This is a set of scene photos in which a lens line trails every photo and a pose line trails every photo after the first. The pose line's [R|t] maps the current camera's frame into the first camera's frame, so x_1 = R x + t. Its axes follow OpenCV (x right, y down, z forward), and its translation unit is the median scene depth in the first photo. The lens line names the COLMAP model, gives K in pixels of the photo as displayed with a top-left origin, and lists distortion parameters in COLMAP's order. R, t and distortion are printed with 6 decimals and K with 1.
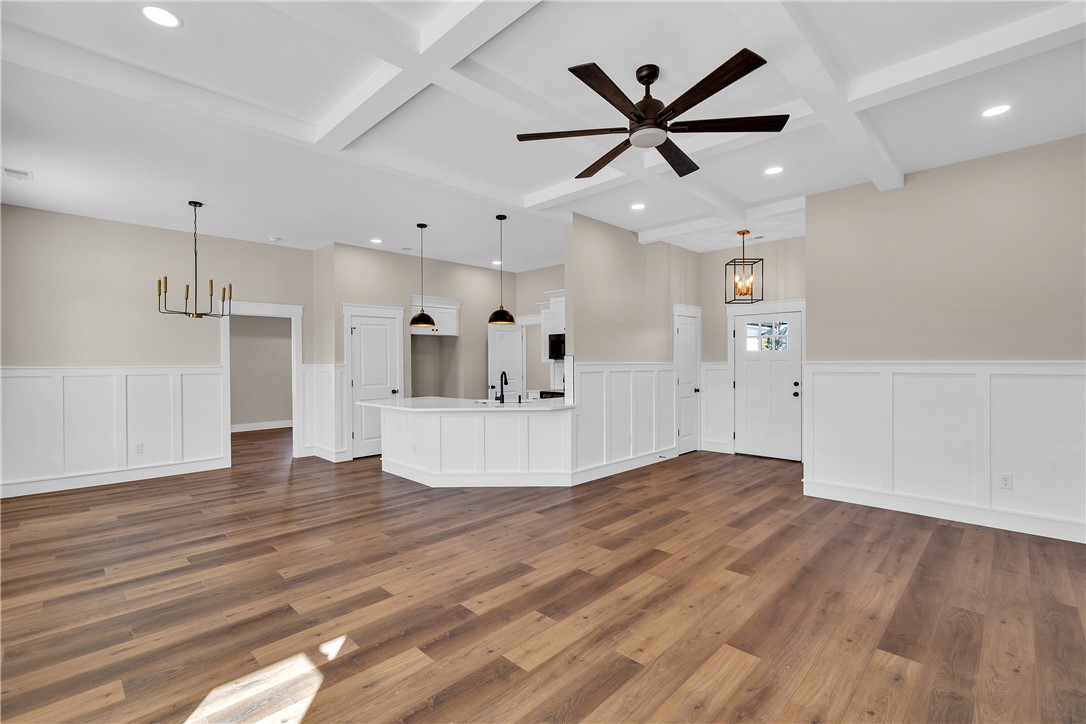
lens RADIAL K [[485.3, 0, 547.8], [0, 485.3, 363.5], [0, 0, 1]] dist [-0.001259, 0.000107]
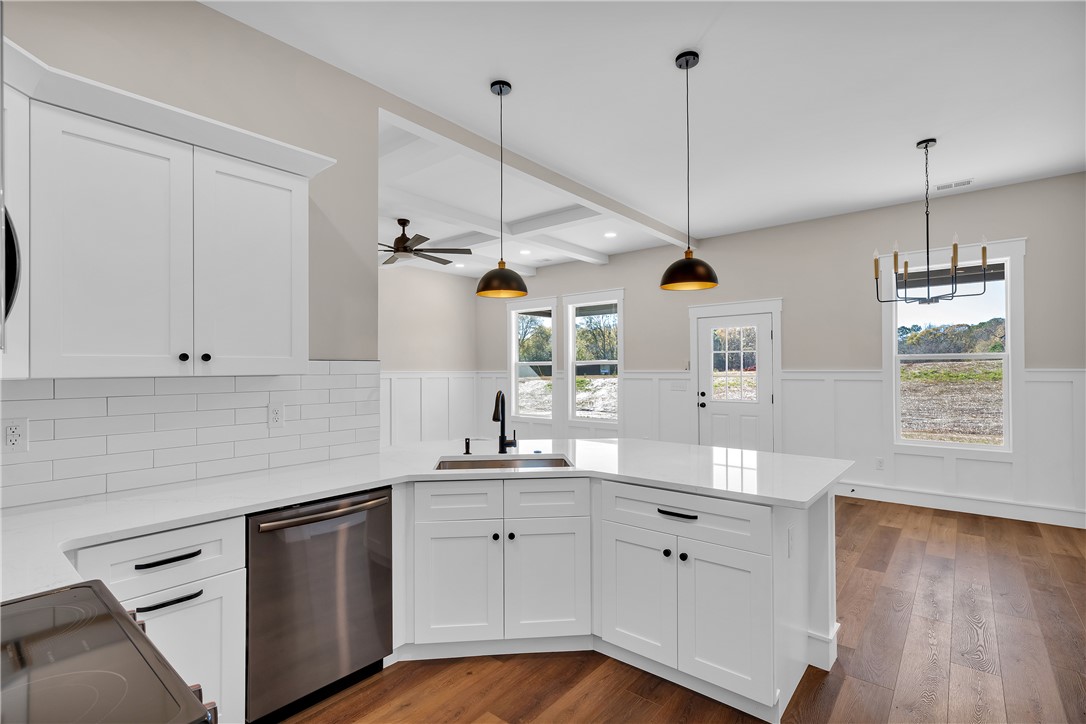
lens RADIAL K [[497.2, 0, 540.9], [0, 497.2, 363.1], [0, 0, 1]] dist [-0.000762, -0.000023]
pose [[-0.997840, 0.012677, -0.064453, -0.145310], [0.012880, 0.999913, -0.002733, -0.016567], [0.064413, -0.003557, -0.997917, 2.121980]]
